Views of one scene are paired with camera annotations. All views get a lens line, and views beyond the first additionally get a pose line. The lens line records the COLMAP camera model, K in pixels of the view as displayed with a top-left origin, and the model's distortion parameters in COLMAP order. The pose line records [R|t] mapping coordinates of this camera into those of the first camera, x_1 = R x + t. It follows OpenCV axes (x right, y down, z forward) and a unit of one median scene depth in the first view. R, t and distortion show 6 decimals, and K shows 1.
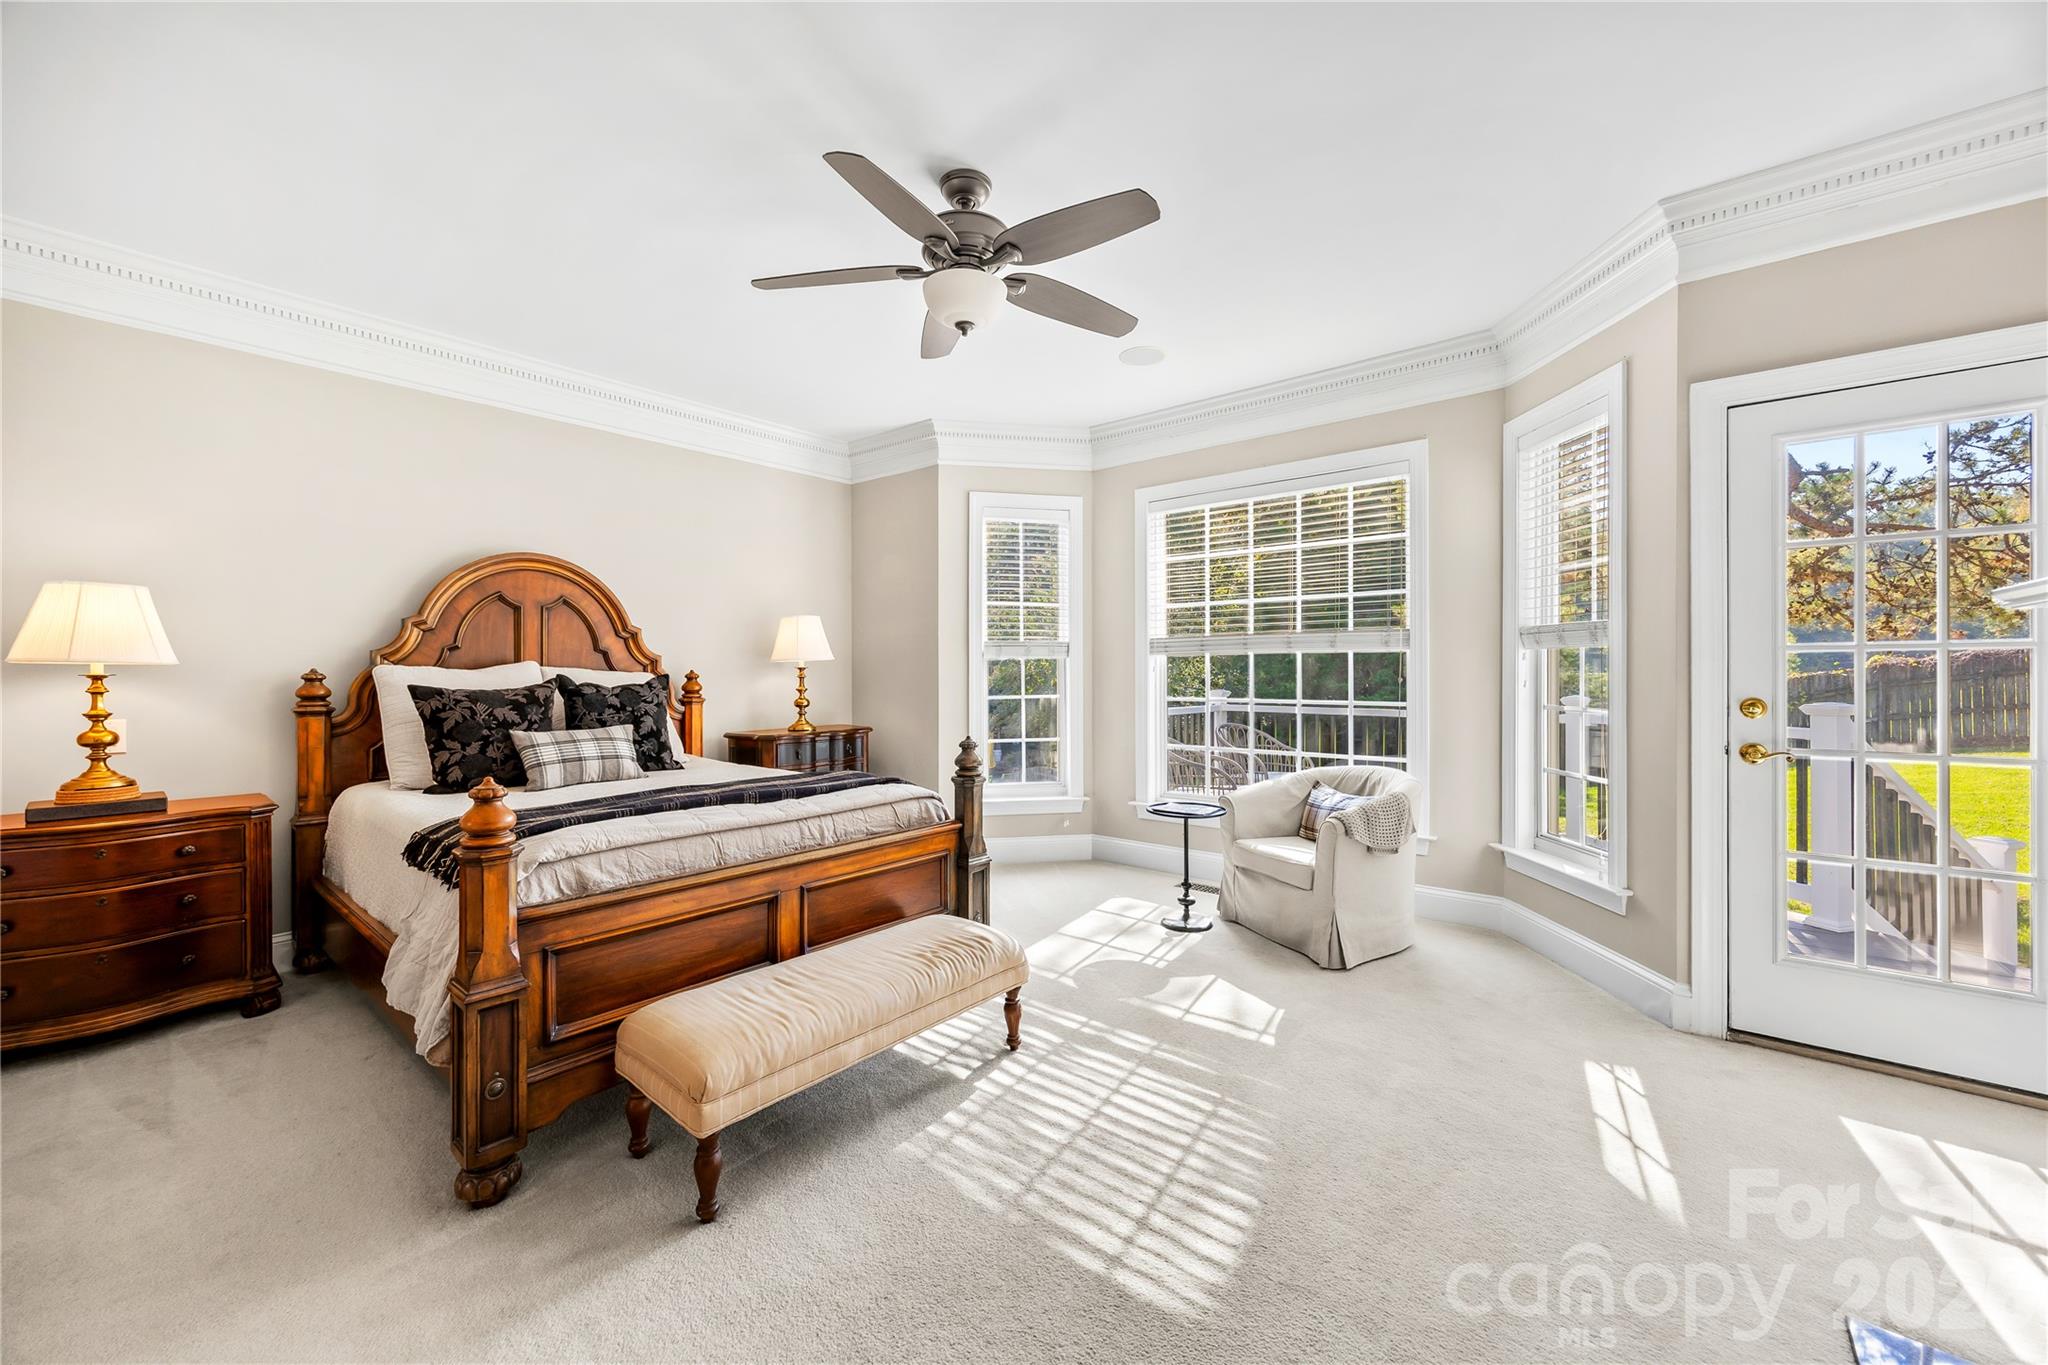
lens RADIAL K [[790.3, 0, 1031.6], [0, 790.3, 677.4], [0, 0, 1]] dist [-0.002017, -0.000233]
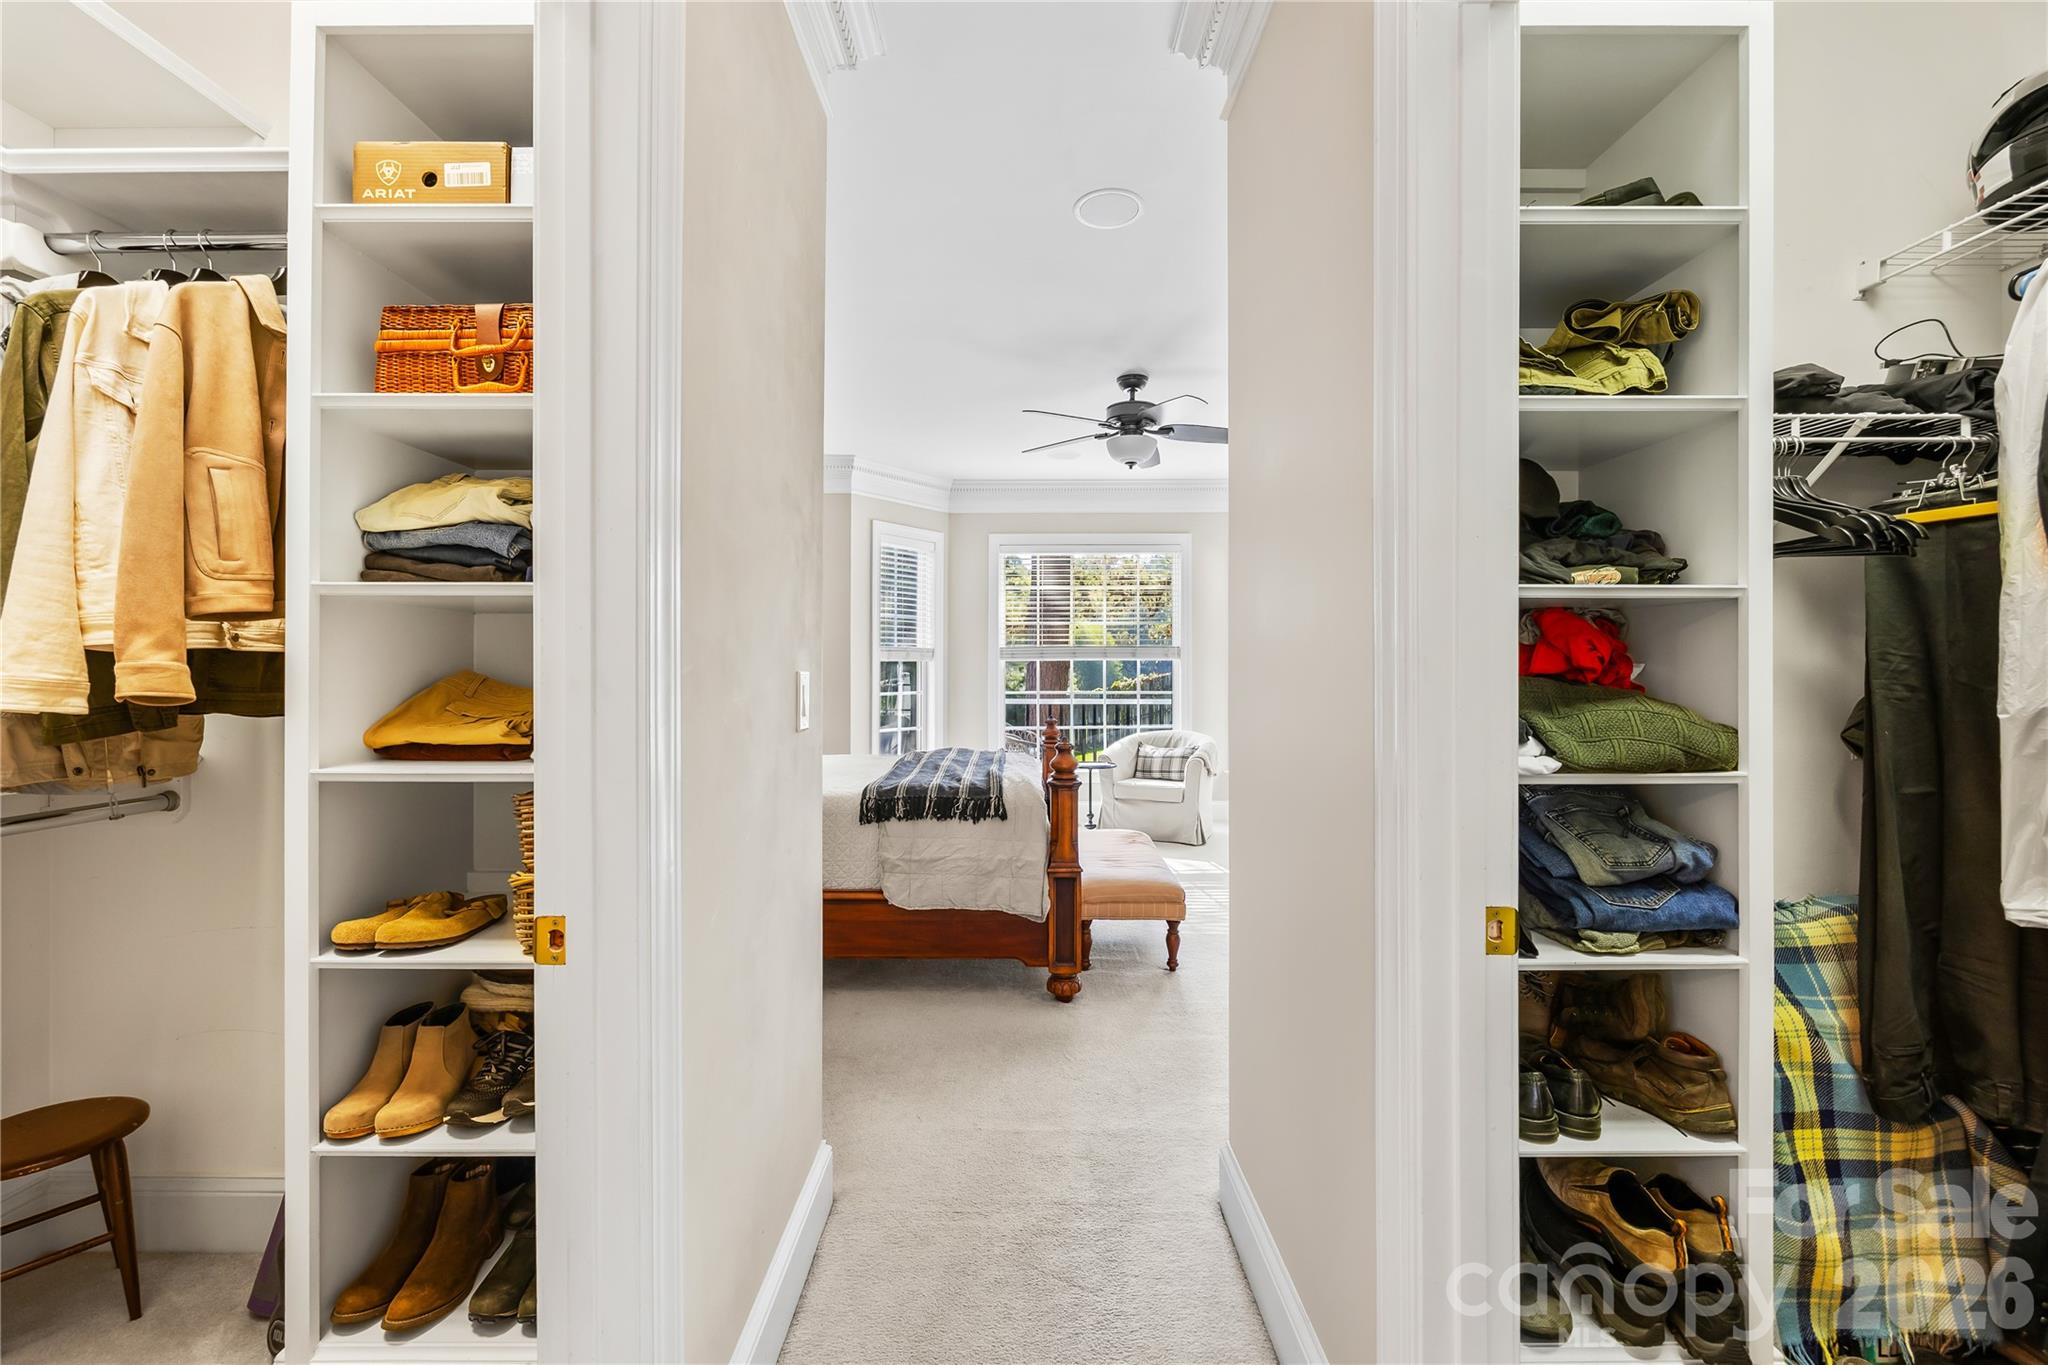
lens RADIAL K [[807.6, 0, 1014.1], [0, 807.6, 693.7], [0, 0, 1]] dist [-0.000476, -0.000052]
pose [[0.777042, -0.006588, 0.629414, -0.862998], [-0.001081, 0.999930, 0.011802, 0.015364], [-0.629448, -0.009851, 0.776980, -0.094968]]
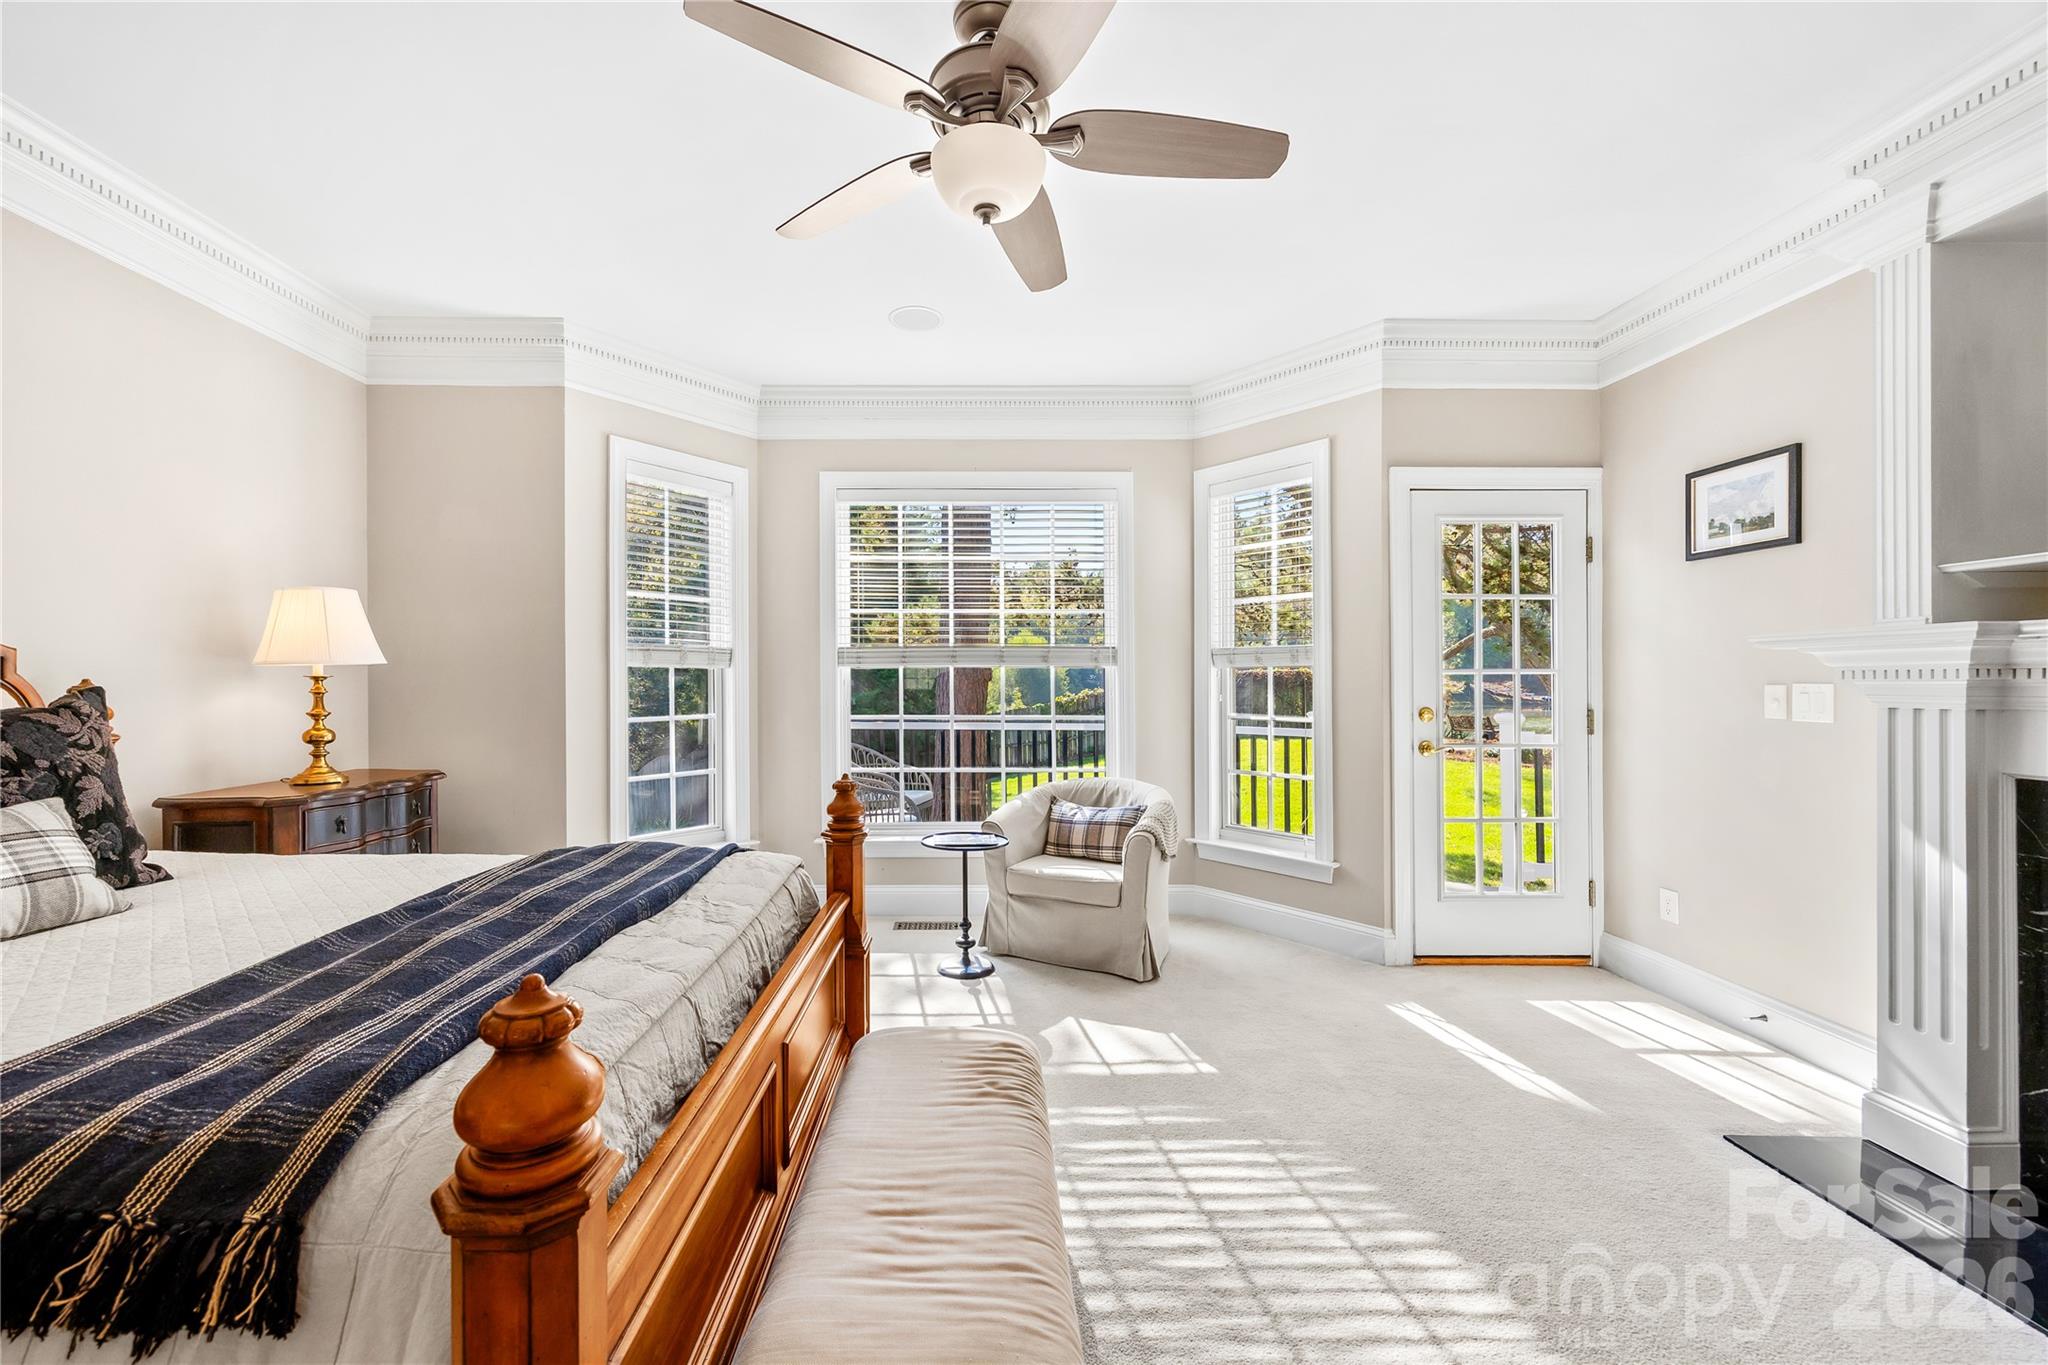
lens RADIAL K [[808.5, 0, 970.7], [0, 808.5, 688.5], [0, 0, 1]] dist [-0.002015, 0.000025]
pose [[0.769182, 0.002063, 0.639027, -0.376837], [0.000861, 0.999991, -0.004265, -0.000756], [-0.639029, 0.003830, 0.769173, 0.286959]]
